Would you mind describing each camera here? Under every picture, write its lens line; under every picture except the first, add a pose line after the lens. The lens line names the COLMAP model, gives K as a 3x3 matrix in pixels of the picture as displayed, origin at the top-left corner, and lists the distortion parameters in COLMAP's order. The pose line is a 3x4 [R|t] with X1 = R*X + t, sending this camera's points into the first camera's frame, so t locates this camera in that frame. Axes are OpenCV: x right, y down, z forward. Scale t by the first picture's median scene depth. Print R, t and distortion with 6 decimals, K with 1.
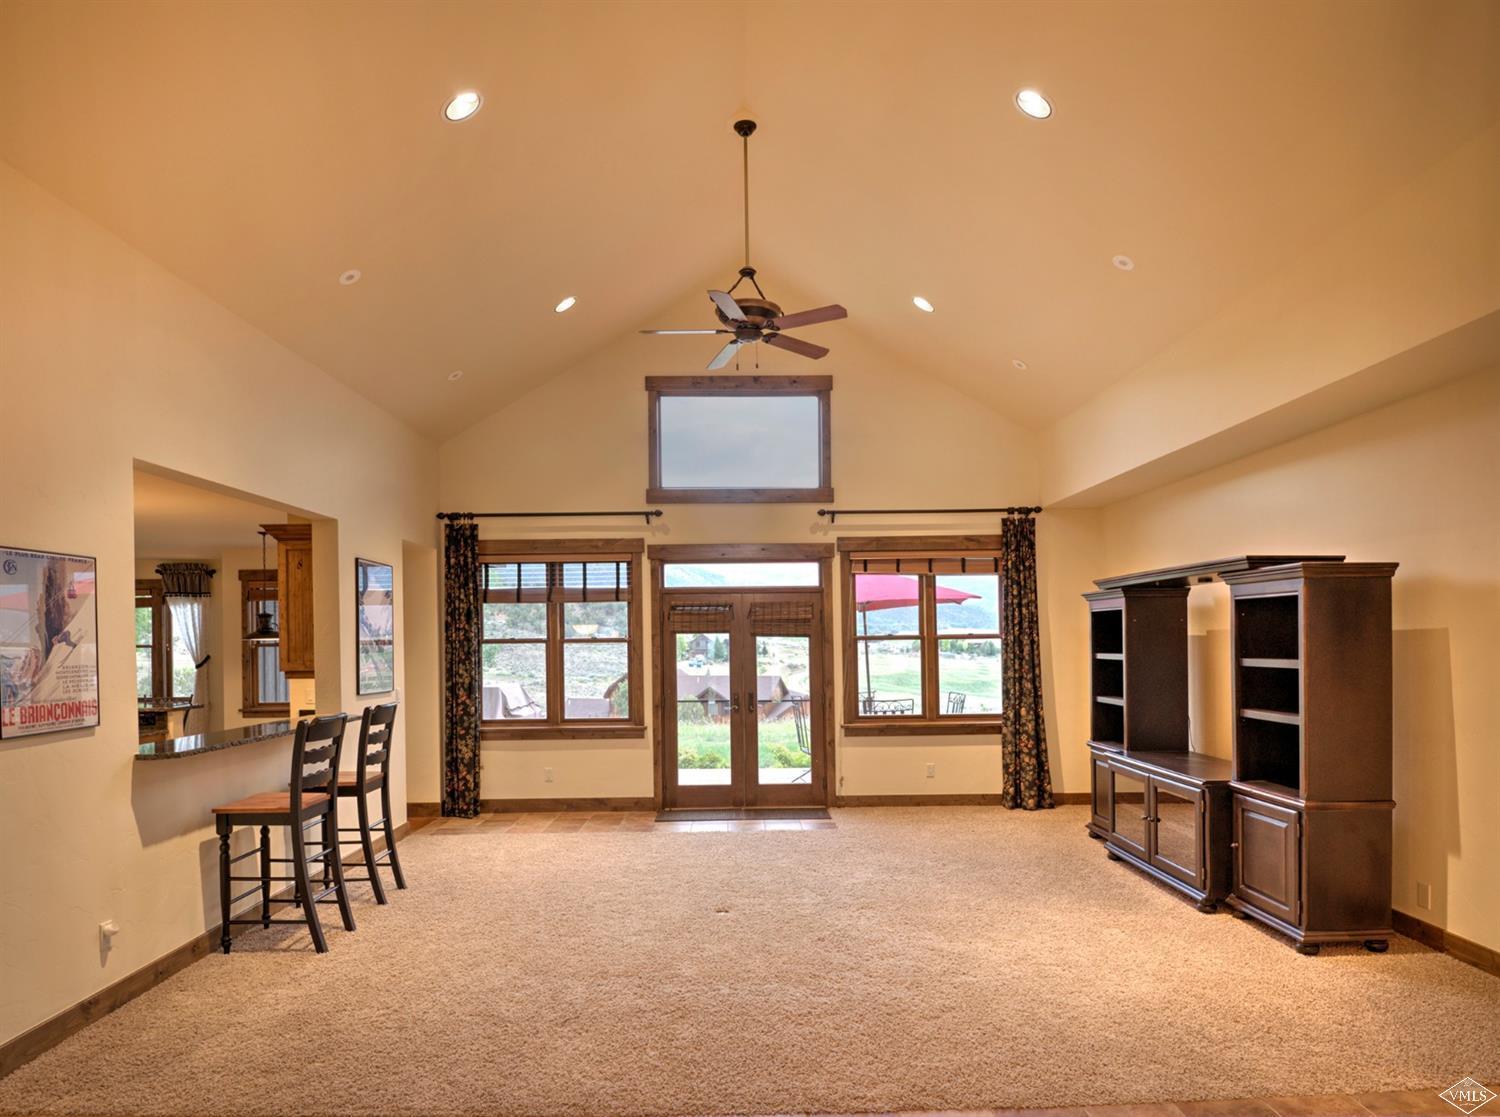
lens RADIAL K [[771.7, 0, 750.0], [0, 771.7, 558.5], [0, 0, 1]] dist [0.003202, -0.027197]
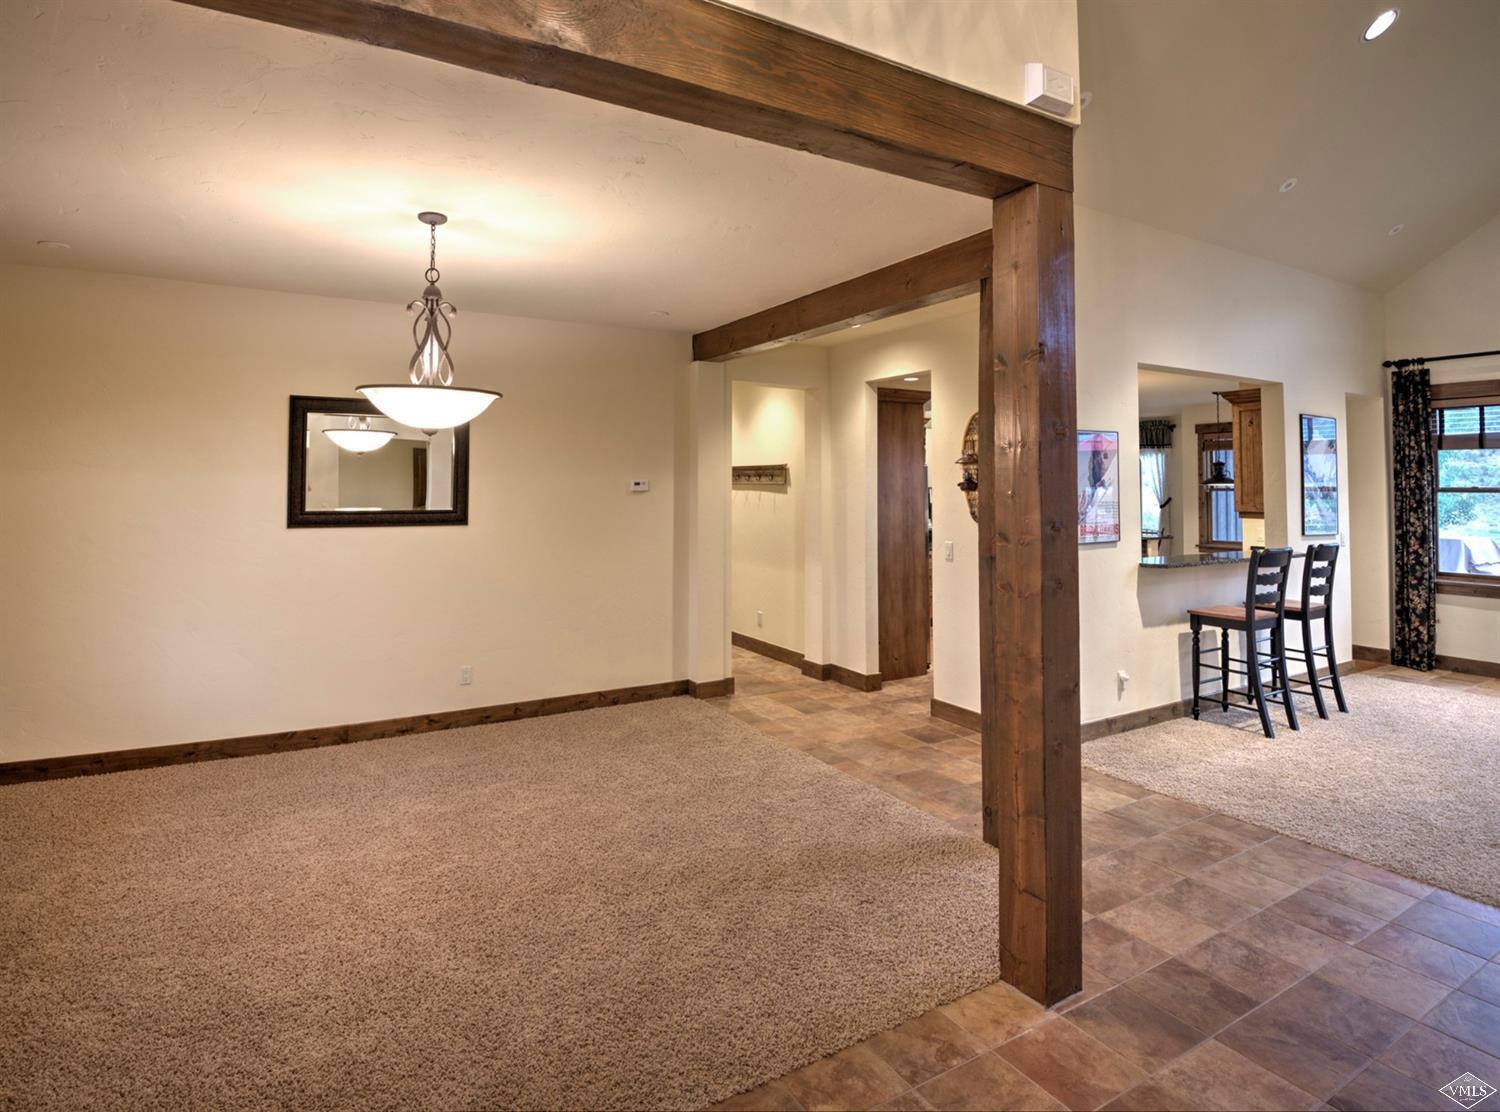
lens RADIAL K [[829.5, 0, 756.3], [0, 829.5, 533.6], [0, 0, 1]] dist [-0.002750, -0.033543]
pose [[0.489531, 0.062268, -0.869760, 0.145480], [0.081633, 0.989794, 0.116807, -0.030724], [0.868156, -0.128182, 0.479452, -0.268861]]
